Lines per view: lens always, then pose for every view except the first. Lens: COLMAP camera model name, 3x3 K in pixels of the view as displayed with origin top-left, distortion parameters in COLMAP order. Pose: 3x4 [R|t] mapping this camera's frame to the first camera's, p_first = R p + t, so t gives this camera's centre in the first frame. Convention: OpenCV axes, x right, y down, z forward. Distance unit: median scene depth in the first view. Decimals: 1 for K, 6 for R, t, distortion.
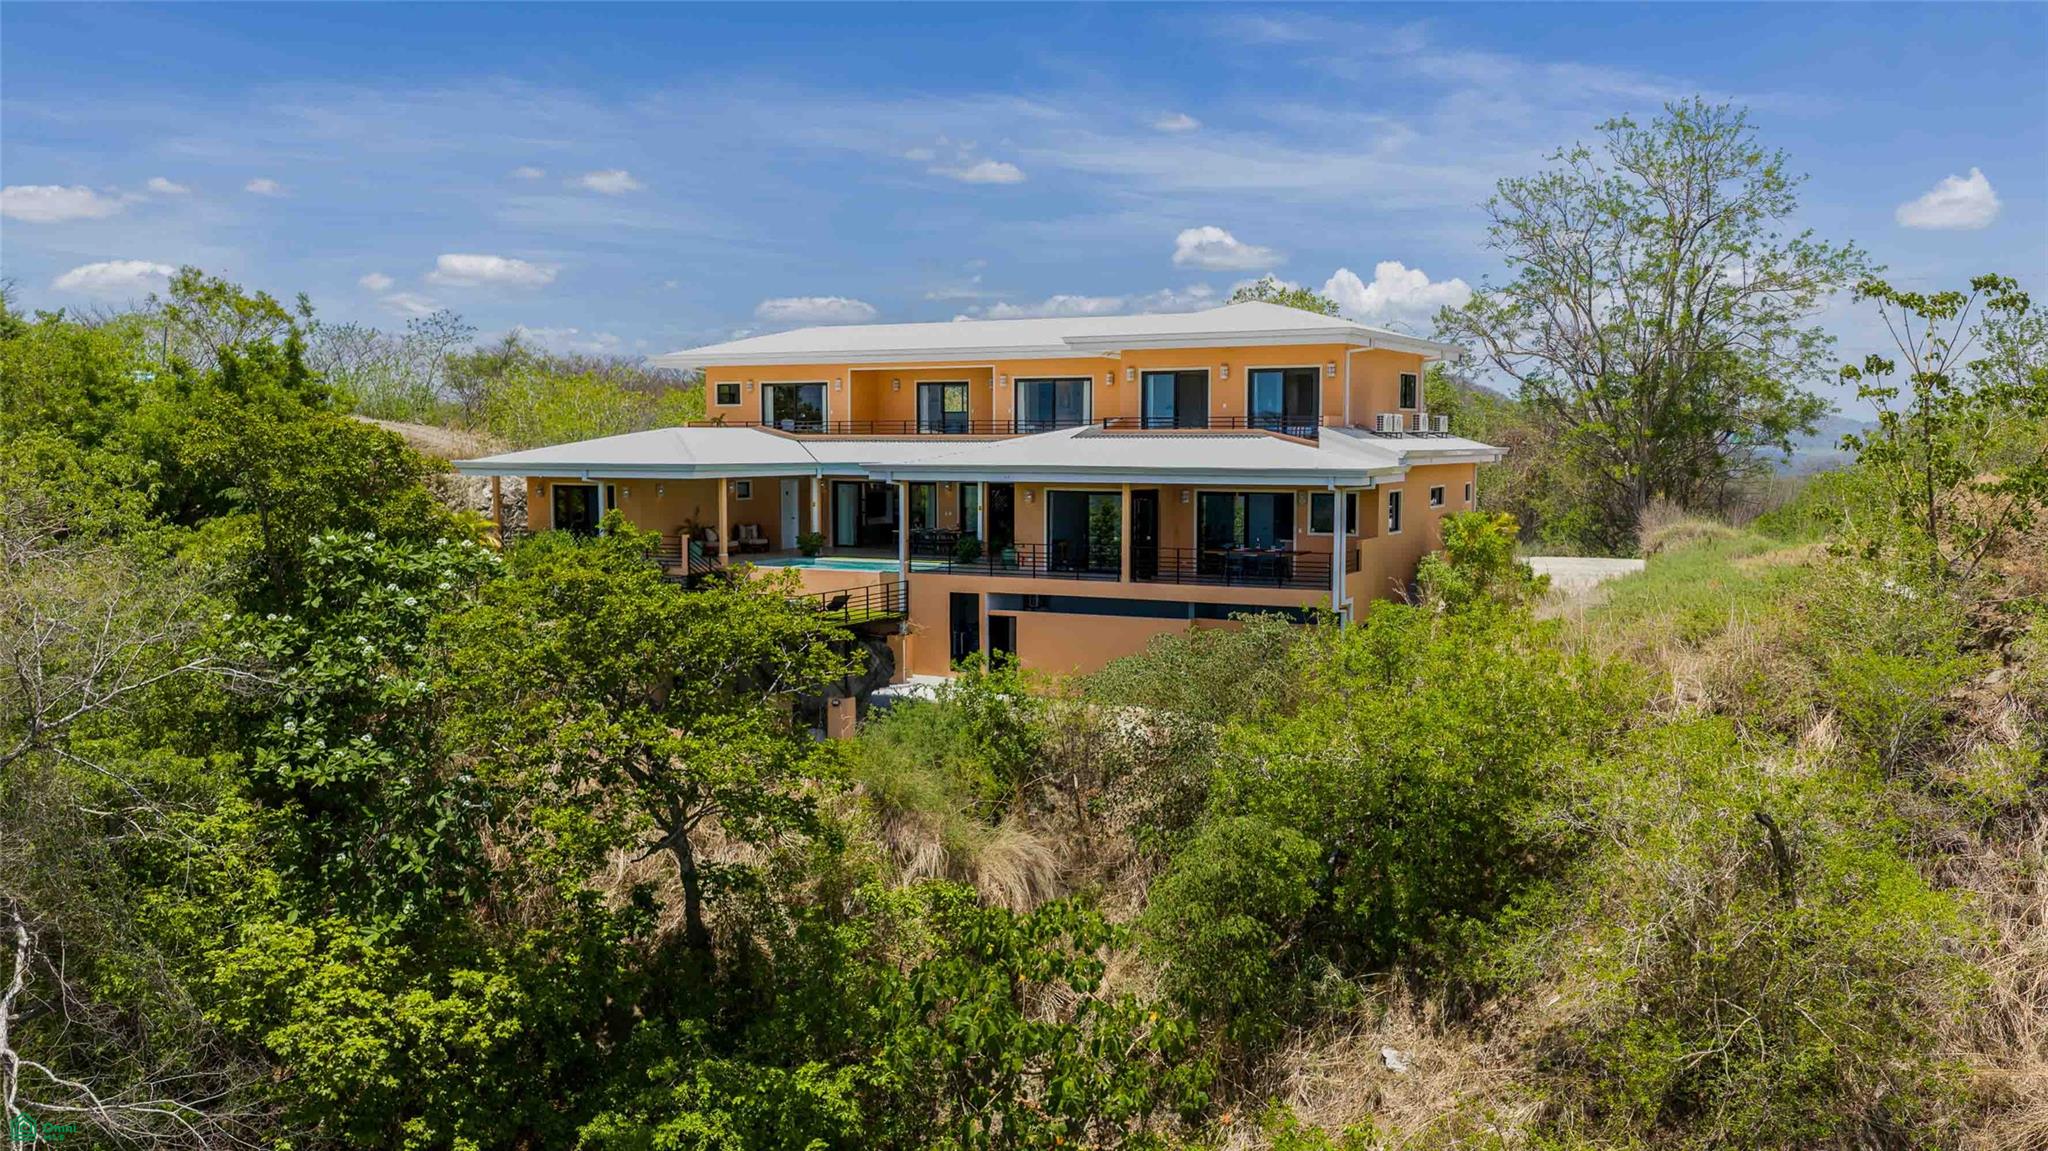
lens RADIAL K [[1734.7, 0, 1024.0], [0, 1734.7, 575.5], [0, 0, 1]] dist [0.024244, -0.052035]
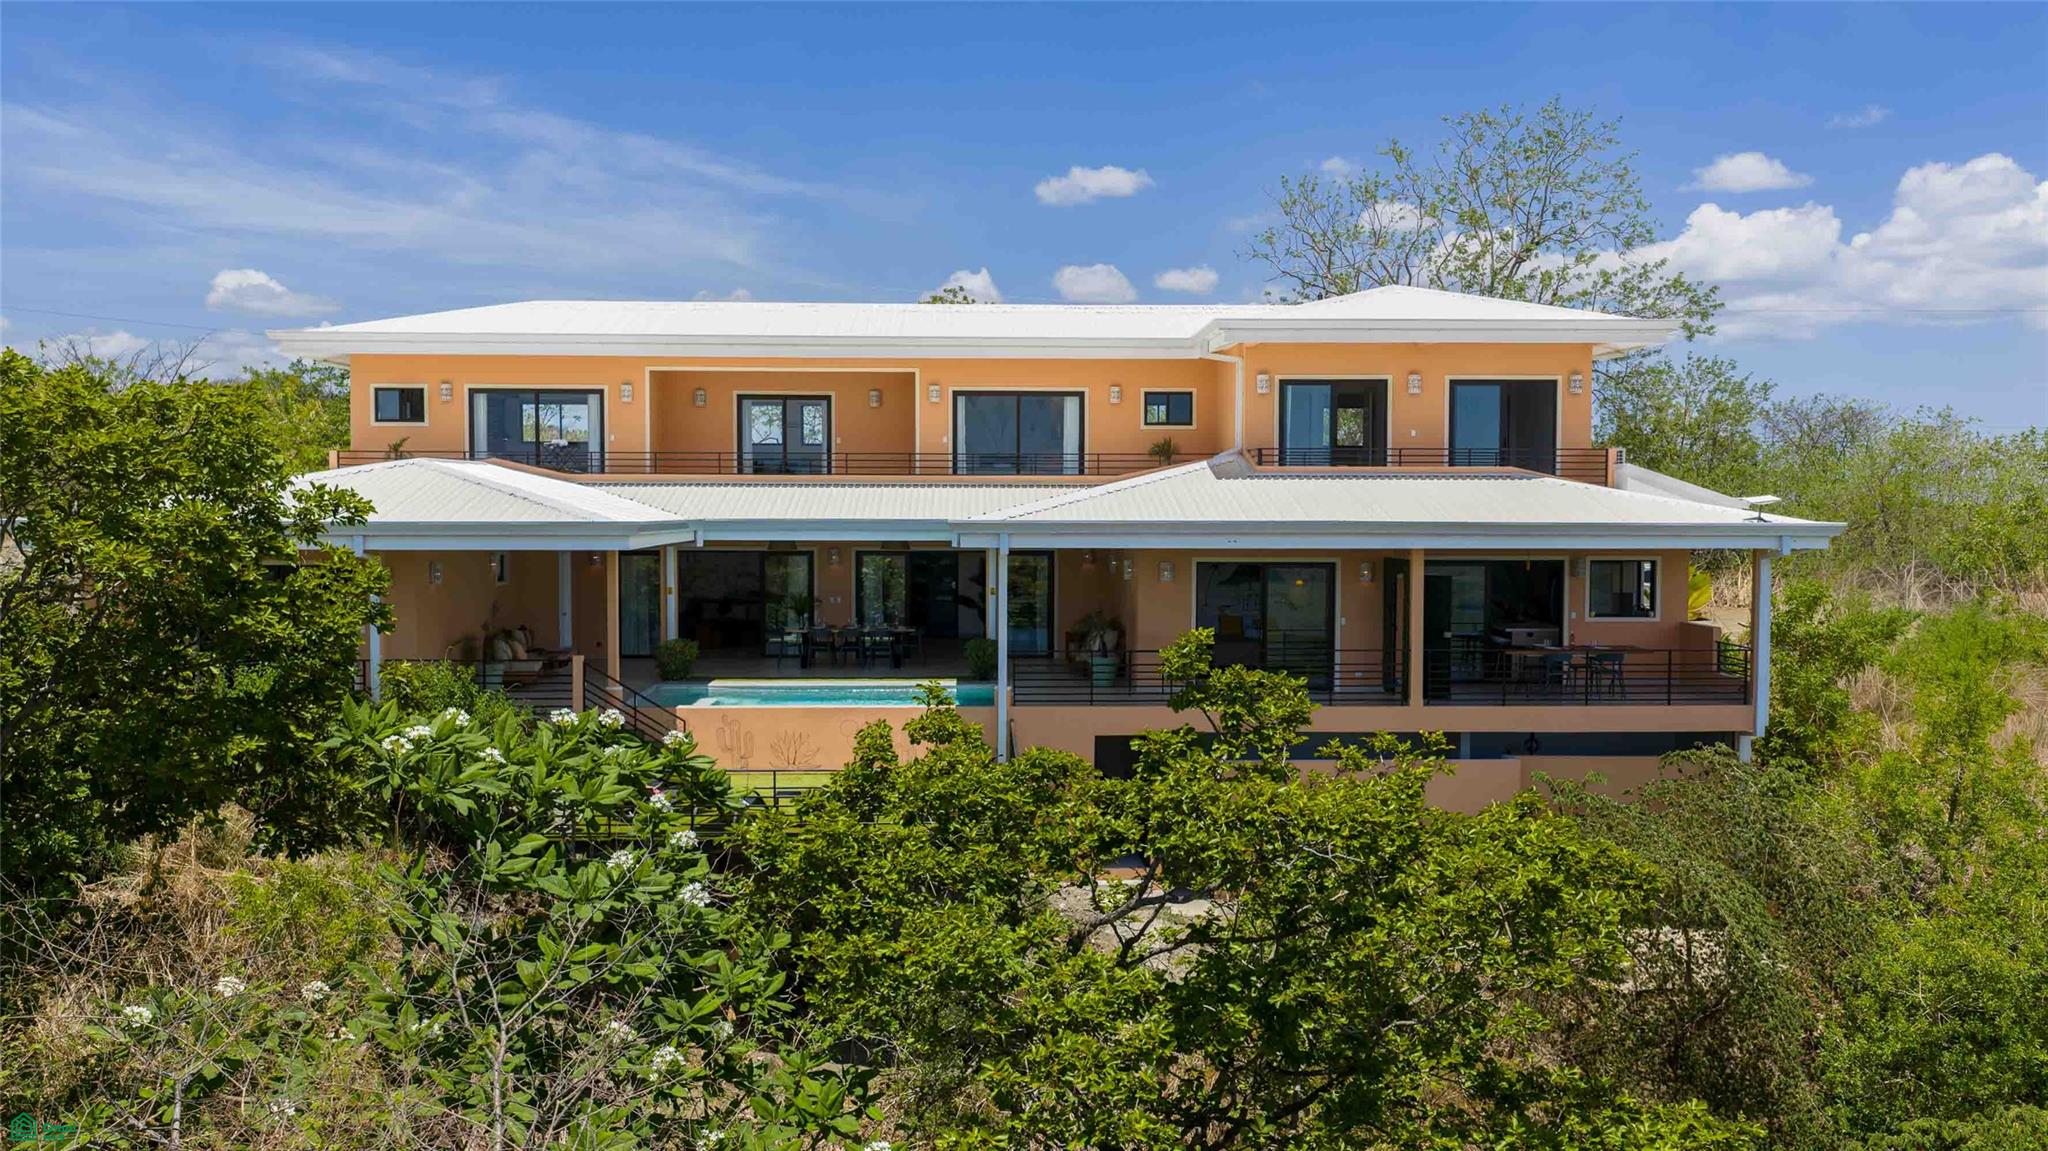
lens RADIAL K [[1734.7, 0, 1024.0], [0, 1734.7, 575.5], [0, 0, 1]] dist [0.024244, -0.052035]
pose [[0.869506, -0.019681, 0.493530, -0.353841], [0.036776, 0.999012, -0.024952, -0.031017], [-0.492551, 0.039846, 0.869371, 0.490309]]
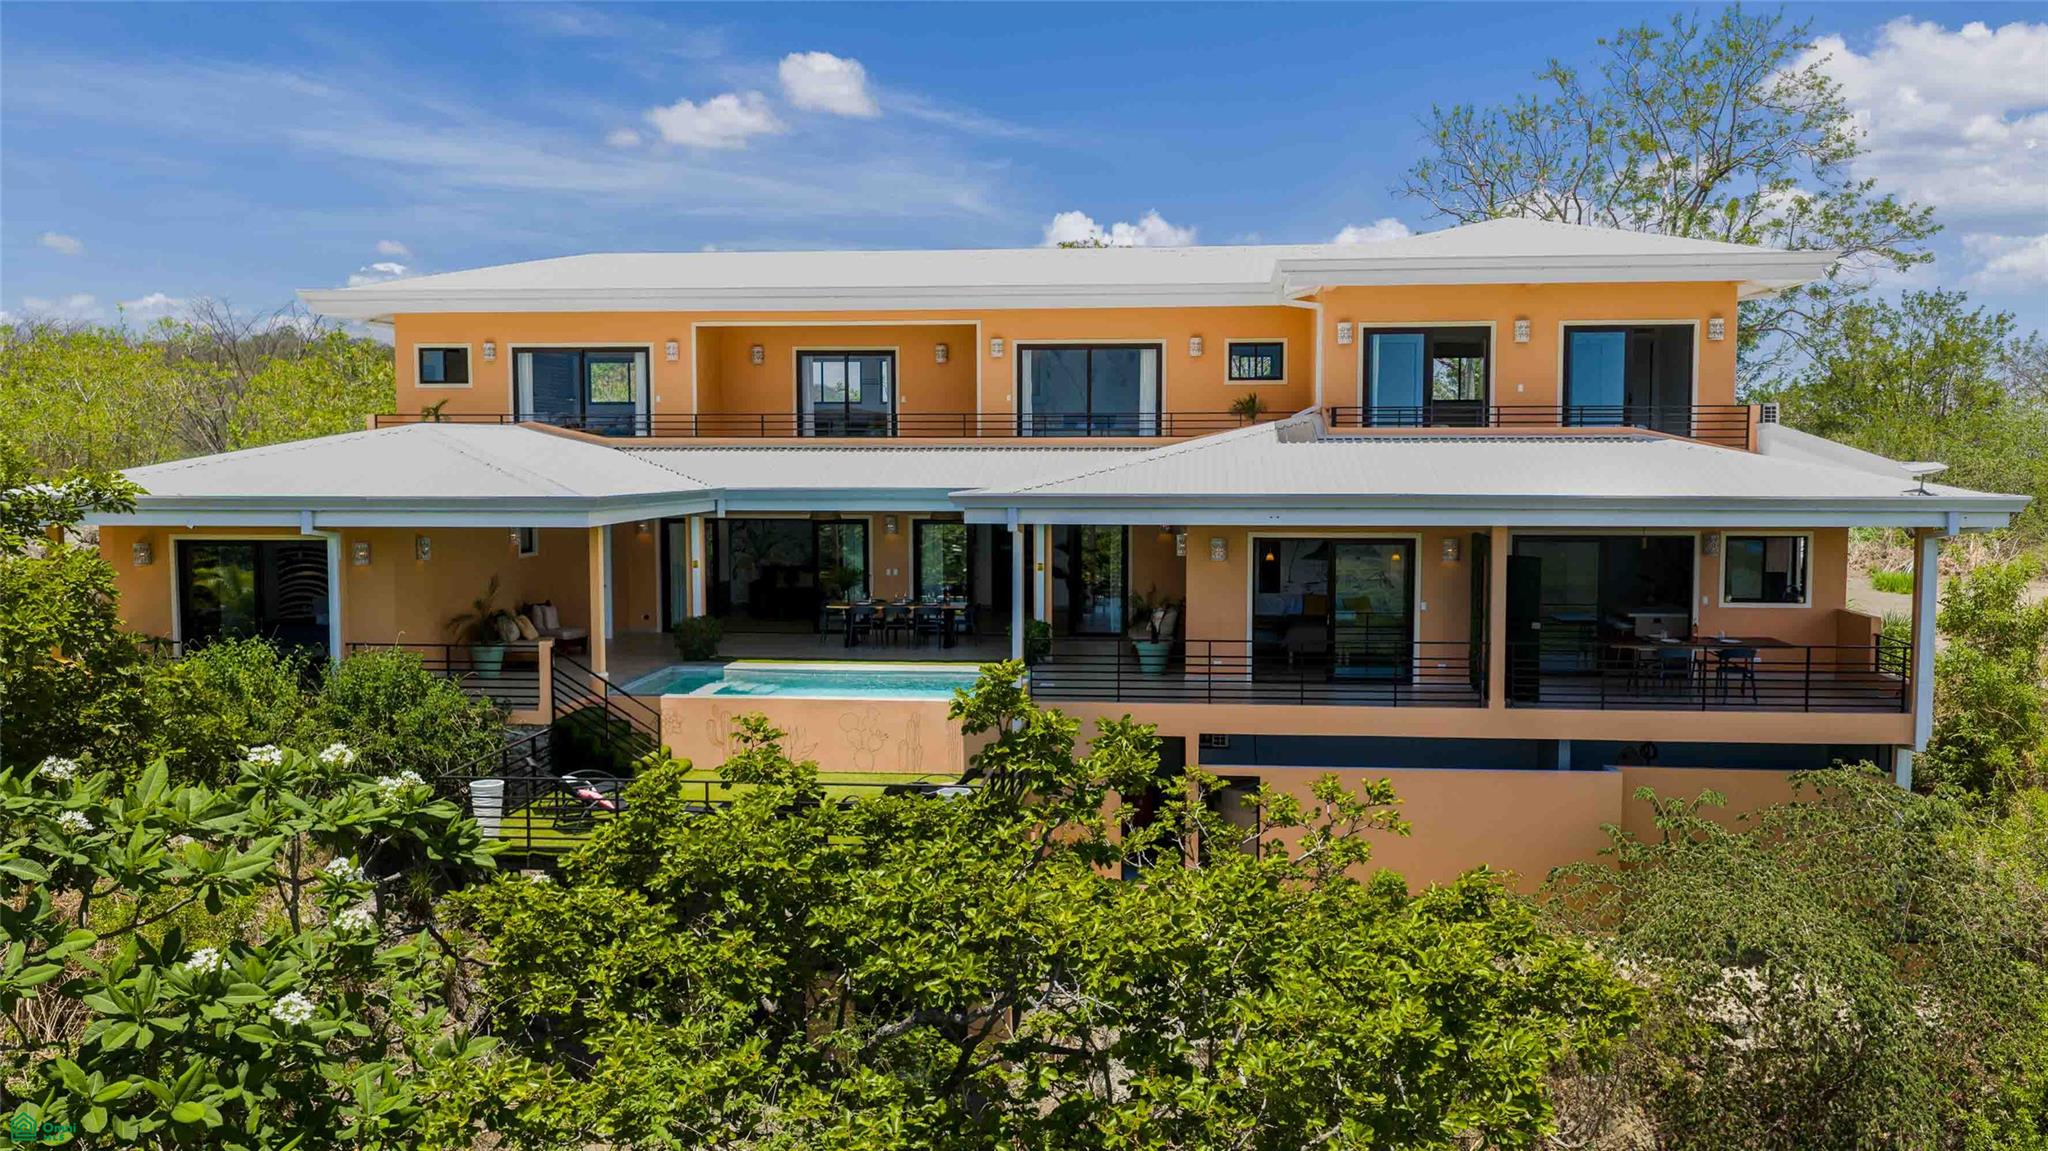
lens RADIAL K [[1722.8, 0, 1024.0], [0, 1722.8, 575.5], [0, 0, 1]] dist [0.017455, -0.005230]
pose [[0.927679, -0.028793, 0.372268, -0.261828], [0.030584, 0.999532, 0.001093, -0.040110], [-0.372125, 0.010372, 0.928125, 0.522767]]
